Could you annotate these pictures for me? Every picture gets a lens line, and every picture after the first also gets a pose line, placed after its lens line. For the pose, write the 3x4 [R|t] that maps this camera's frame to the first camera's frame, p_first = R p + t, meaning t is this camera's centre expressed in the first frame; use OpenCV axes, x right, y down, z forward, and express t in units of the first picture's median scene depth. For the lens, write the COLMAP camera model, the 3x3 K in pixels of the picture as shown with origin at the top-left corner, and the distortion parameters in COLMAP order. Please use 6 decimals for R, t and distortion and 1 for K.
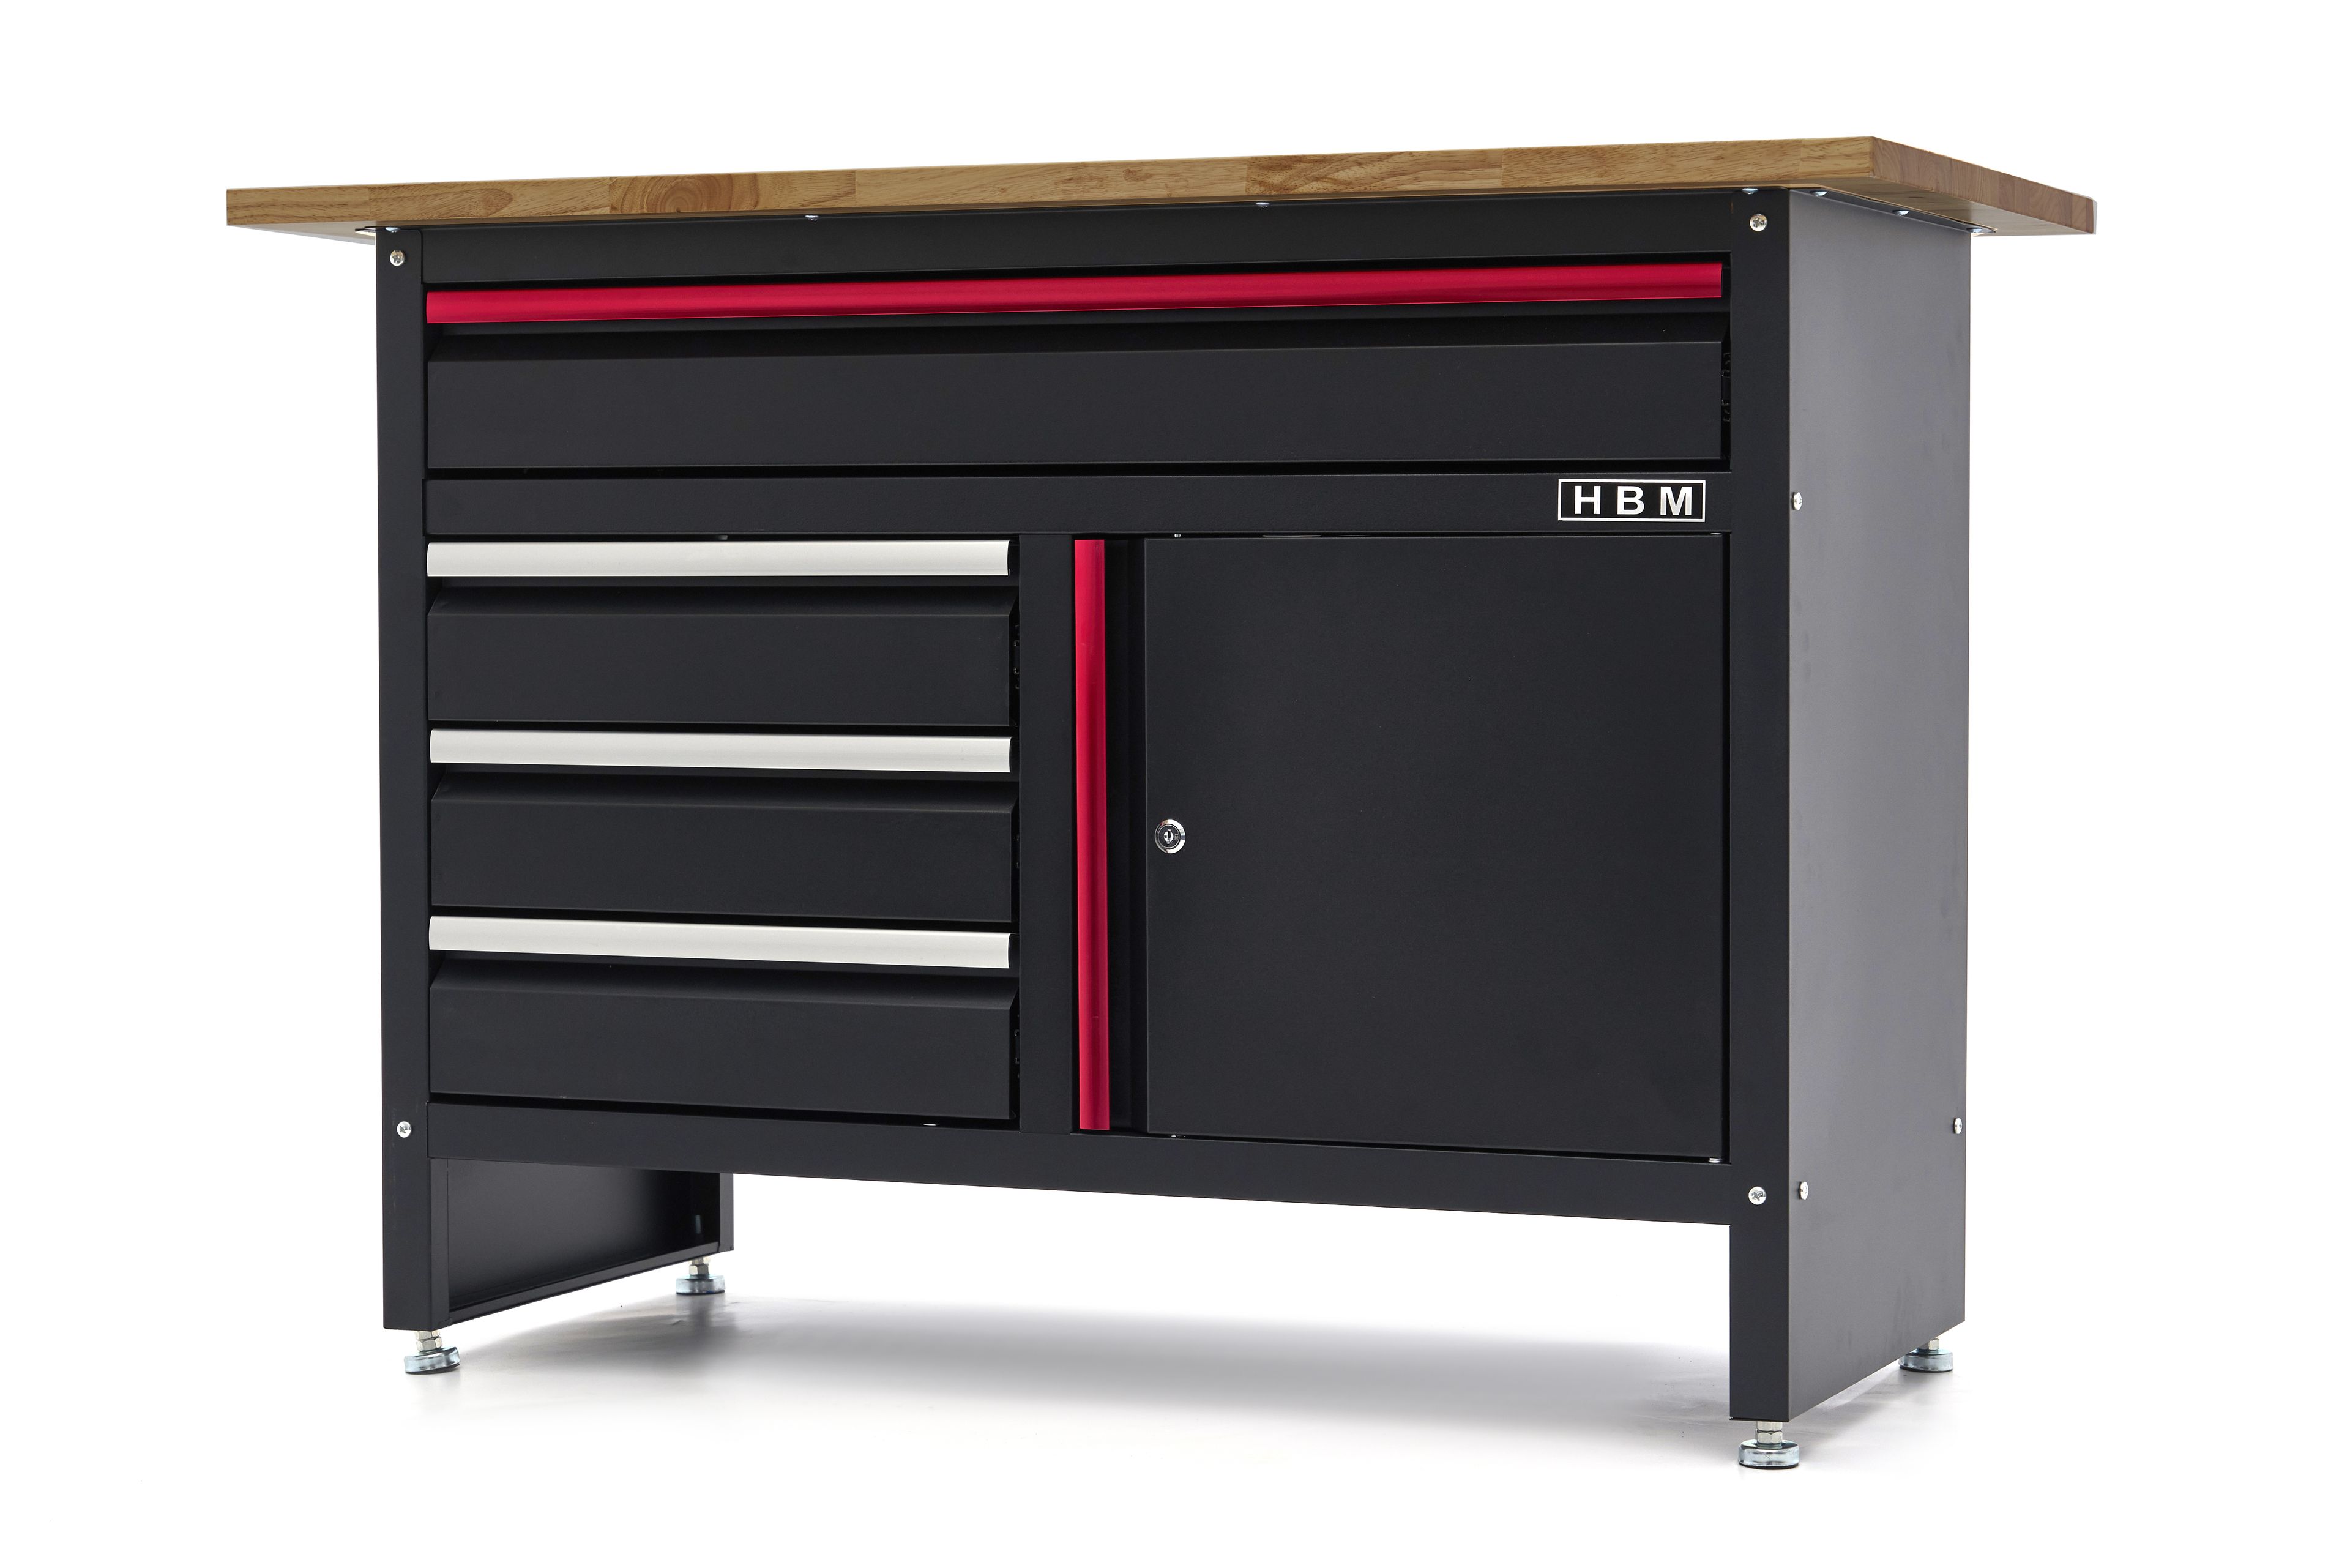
lens RADIAL K [[4878.8, 0, 1242.0], [0, 4878.8, 787.8], [0, 0, 1]] dist [0.031592, -0.078592]
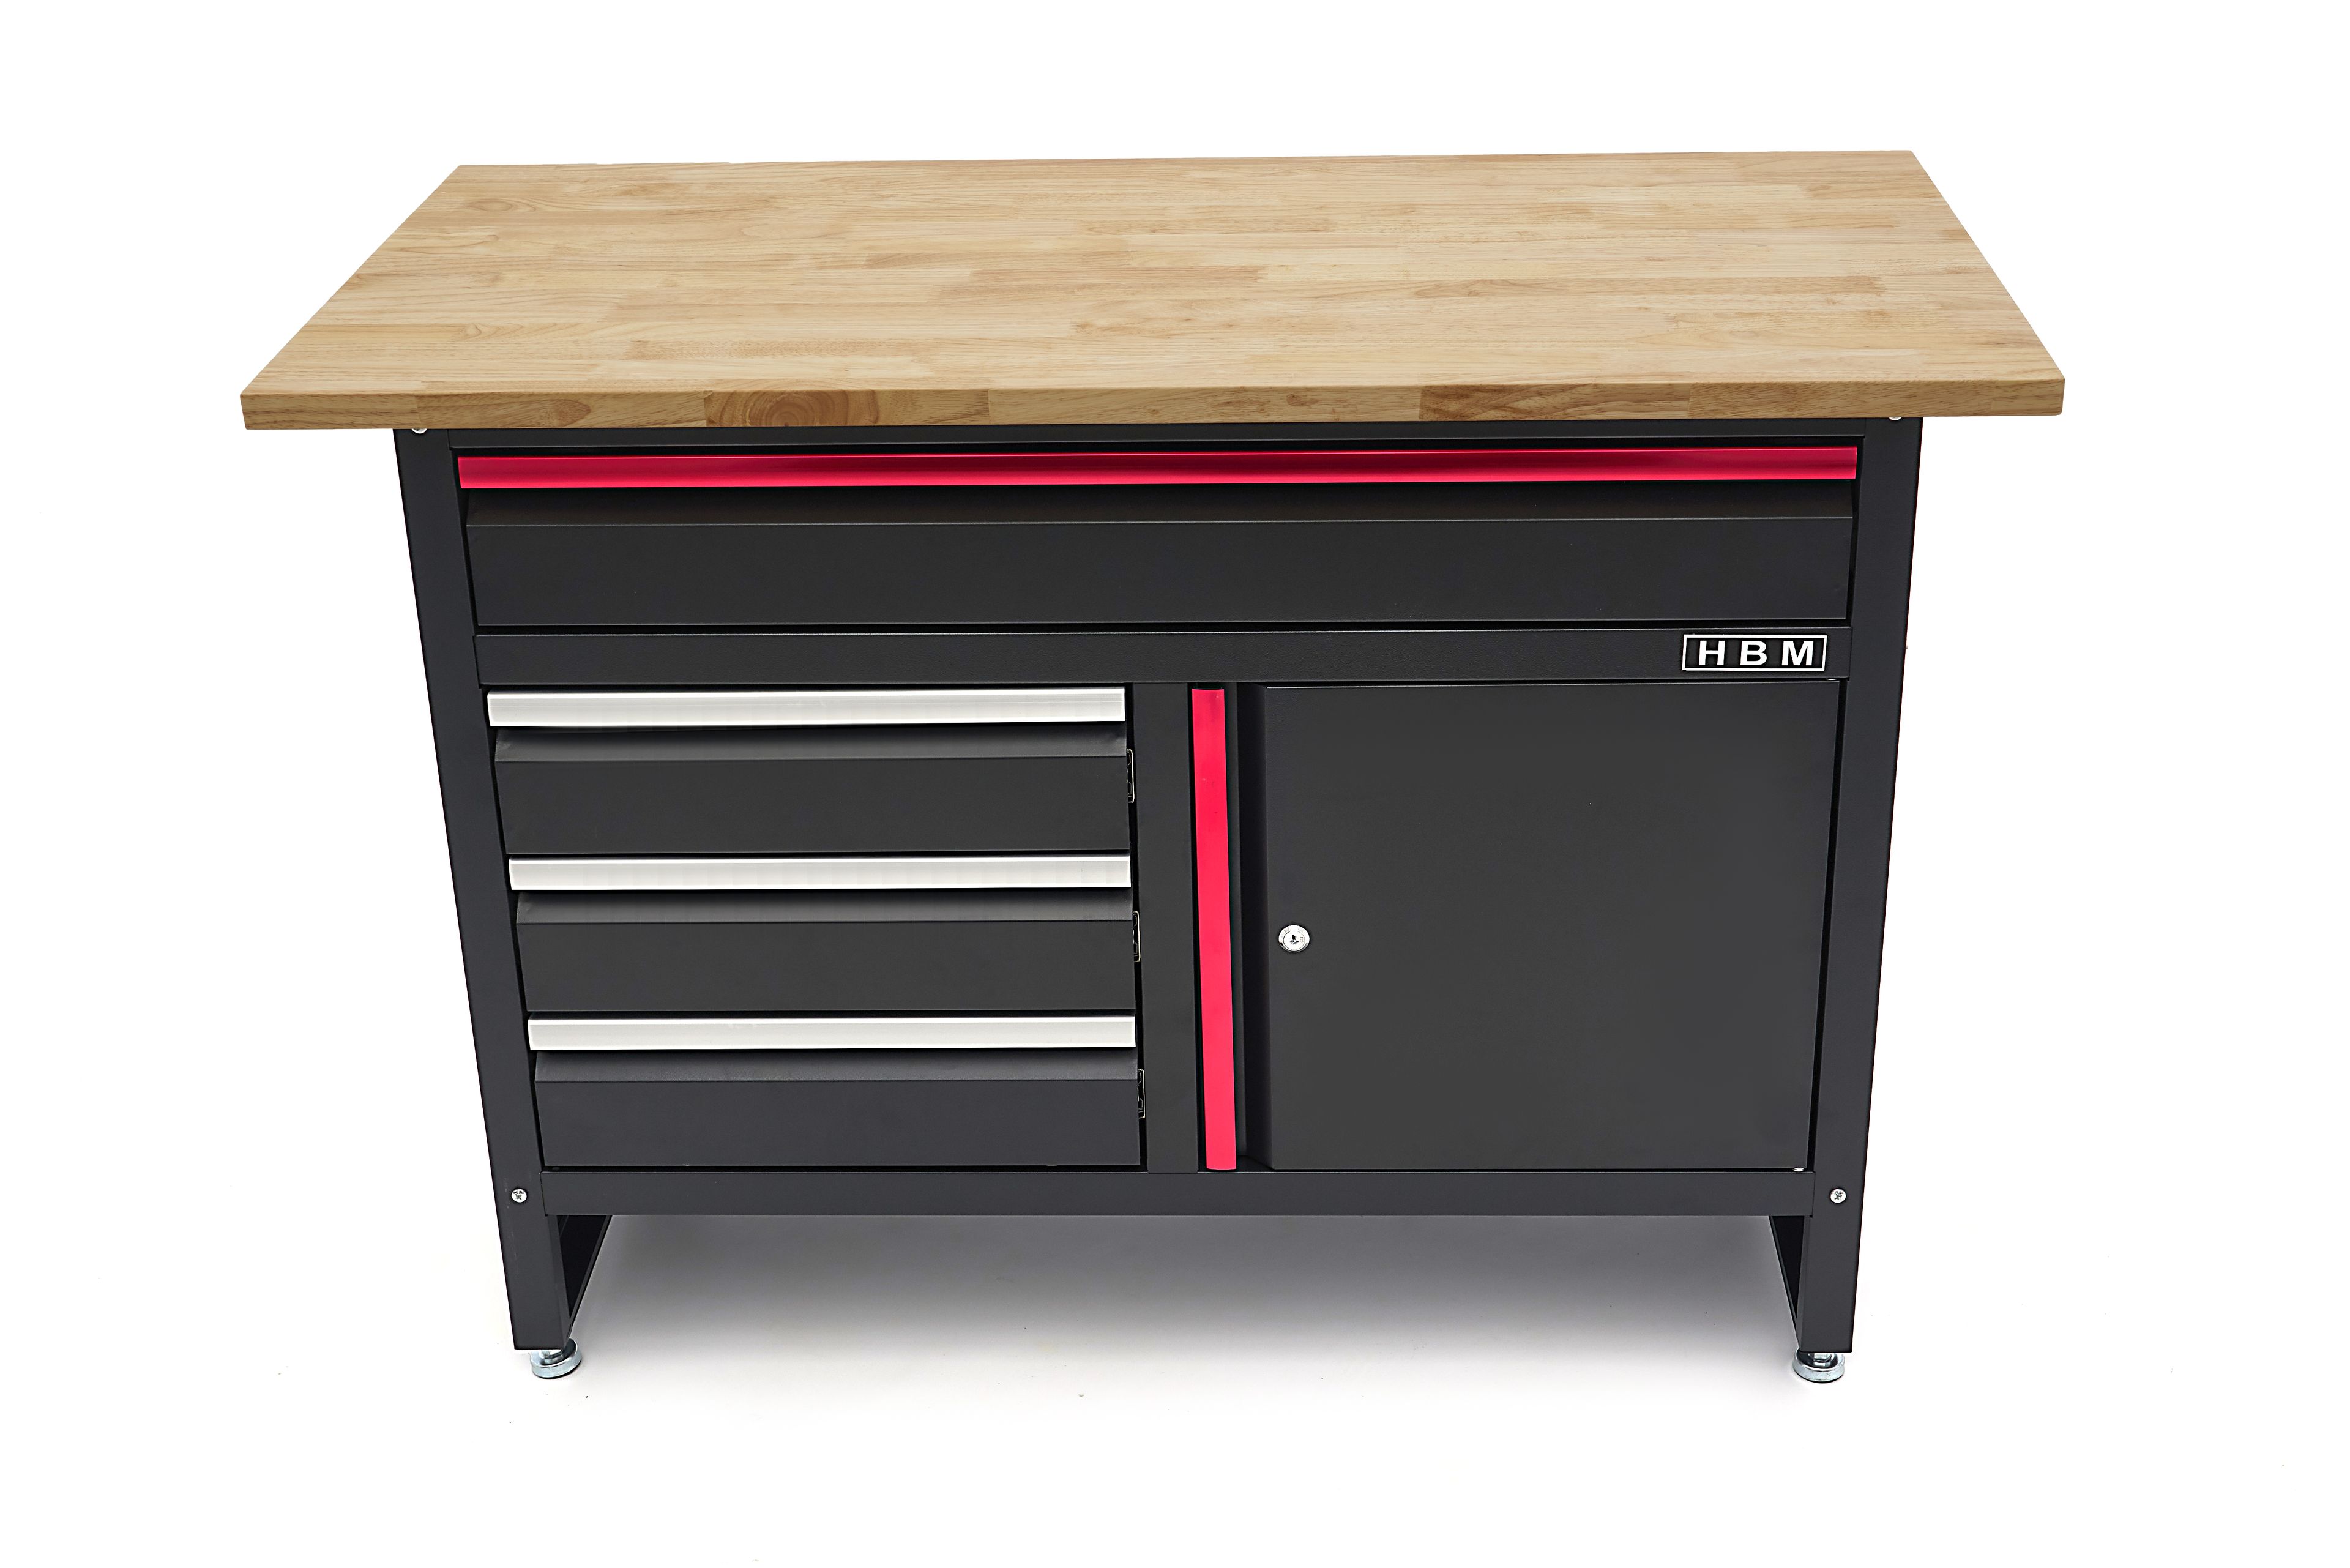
lens RADIAL K [[3133.6, 0, 1175.0], [0, 3133.6, 784.0], [0, 0, 1]] dist [0.006937, -0.009014]
pose [[0.937997, -0.167054, 0.303734, -0.255952], [0.039728, 0.922250, 0.384548, -0.302889], [-0.344359, -0.348638, 0.871704, 0.421853]]
